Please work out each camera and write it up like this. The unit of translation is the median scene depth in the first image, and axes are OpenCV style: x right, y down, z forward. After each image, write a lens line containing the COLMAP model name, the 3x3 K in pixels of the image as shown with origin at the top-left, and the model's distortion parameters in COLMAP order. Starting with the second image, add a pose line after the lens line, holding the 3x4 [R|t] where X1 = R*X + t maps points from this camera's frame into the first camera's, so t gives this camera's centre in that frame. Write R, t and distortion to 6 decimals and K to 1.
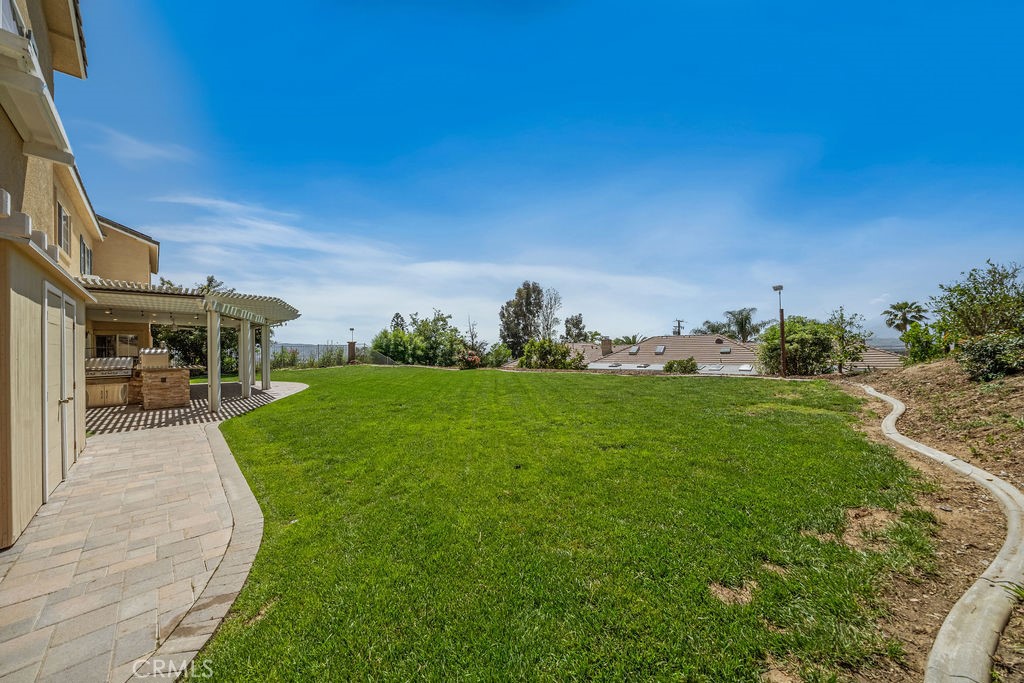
lens RADIAL K [[349.0, 0, 504.8], [0, 349.0, 342.6], [0, 0, 1]] dist [-0.007932, 0.000051]
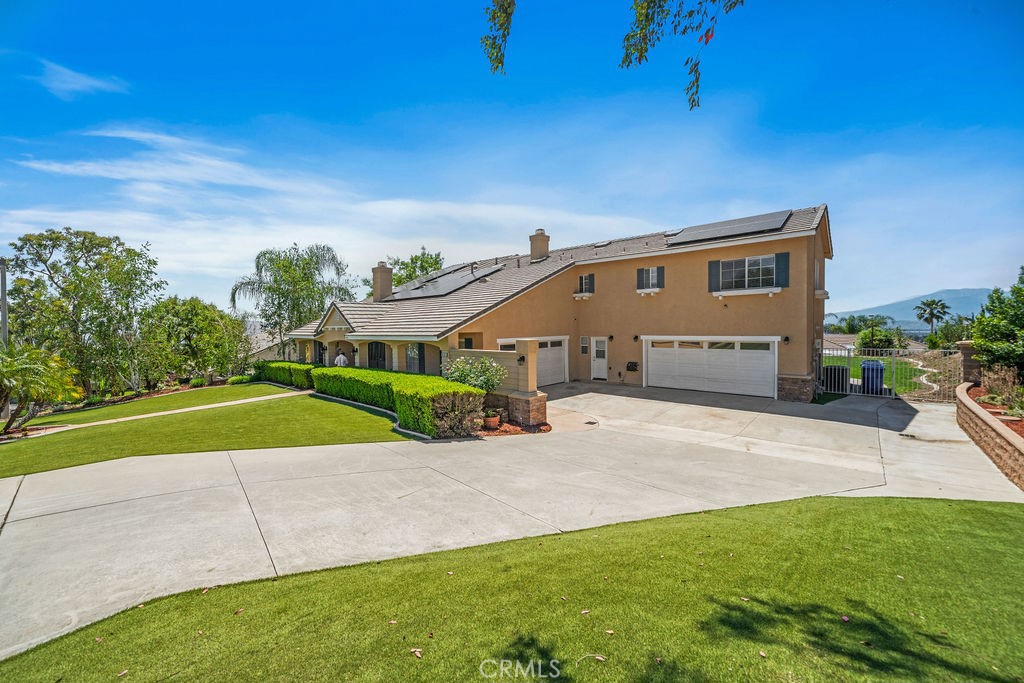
lens RADIAL K [[406.0, 0, 506.0], [0, 406.0, 338.4], [0, 0, 1]] dist [0.000249, -0.000170]
pose [[0.998900, 0.008174, 0.046175, -0.436457], [-0.010188, 0.999000, 0.043537, -0.027750], [-0.045773, -0.043960, 0.997984, -0.388902]]
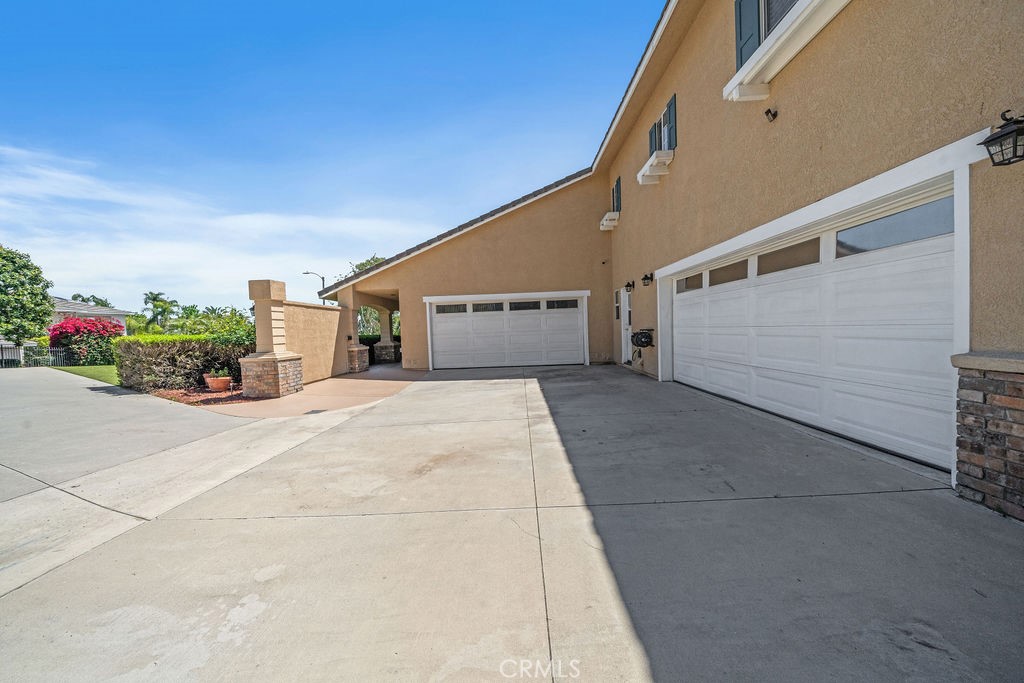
lens RADIAL K [[349.0, 0, 504.8], [0, 349.0, 342.6], [0, 0, 1]] dist [-0.007932, 0.000051]
pose [[0.673986, 0.025981, -0.738287, -0.207407], [0.030447, 0.997555, 0.062901, 0.006867], [0.738116, -0.064873, 0.671548, -0.152352]]
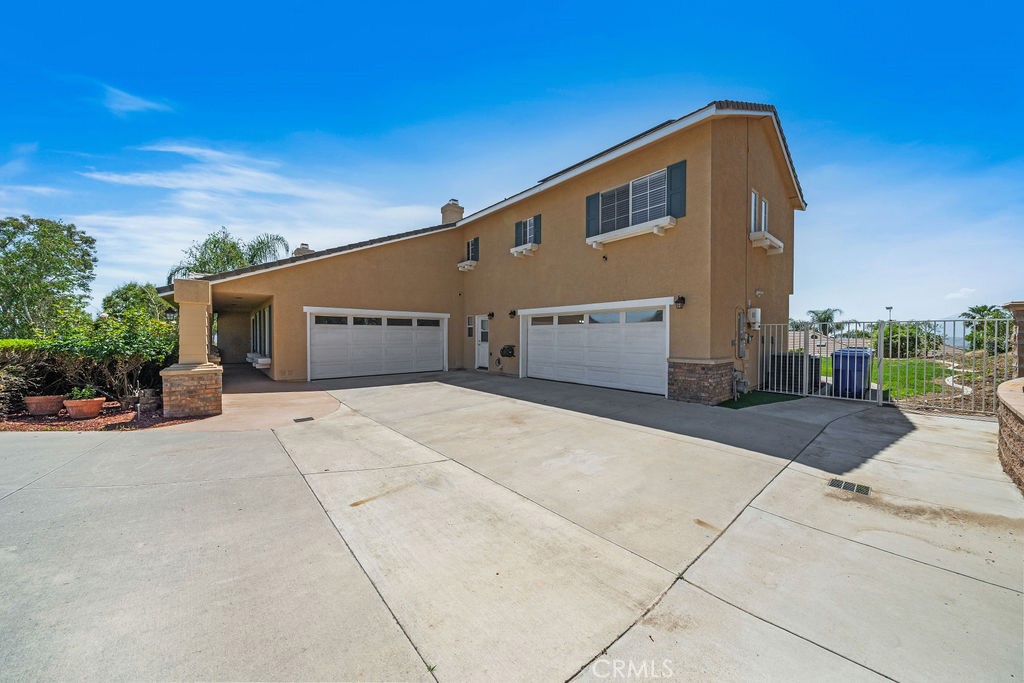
lens RADIAL K [[349.0, 0, 504.8], [0, 349.0, 342.6], [0, 0, 1]] dist [-0.007932, 0.000051]
pose [[0.994979, 0.027449, -0.096242, -0.265792], [-0.024321, 0.999142, 0.033519, 0.001950], [0.097079, -0.031010, 0.994793, -0.254140]]
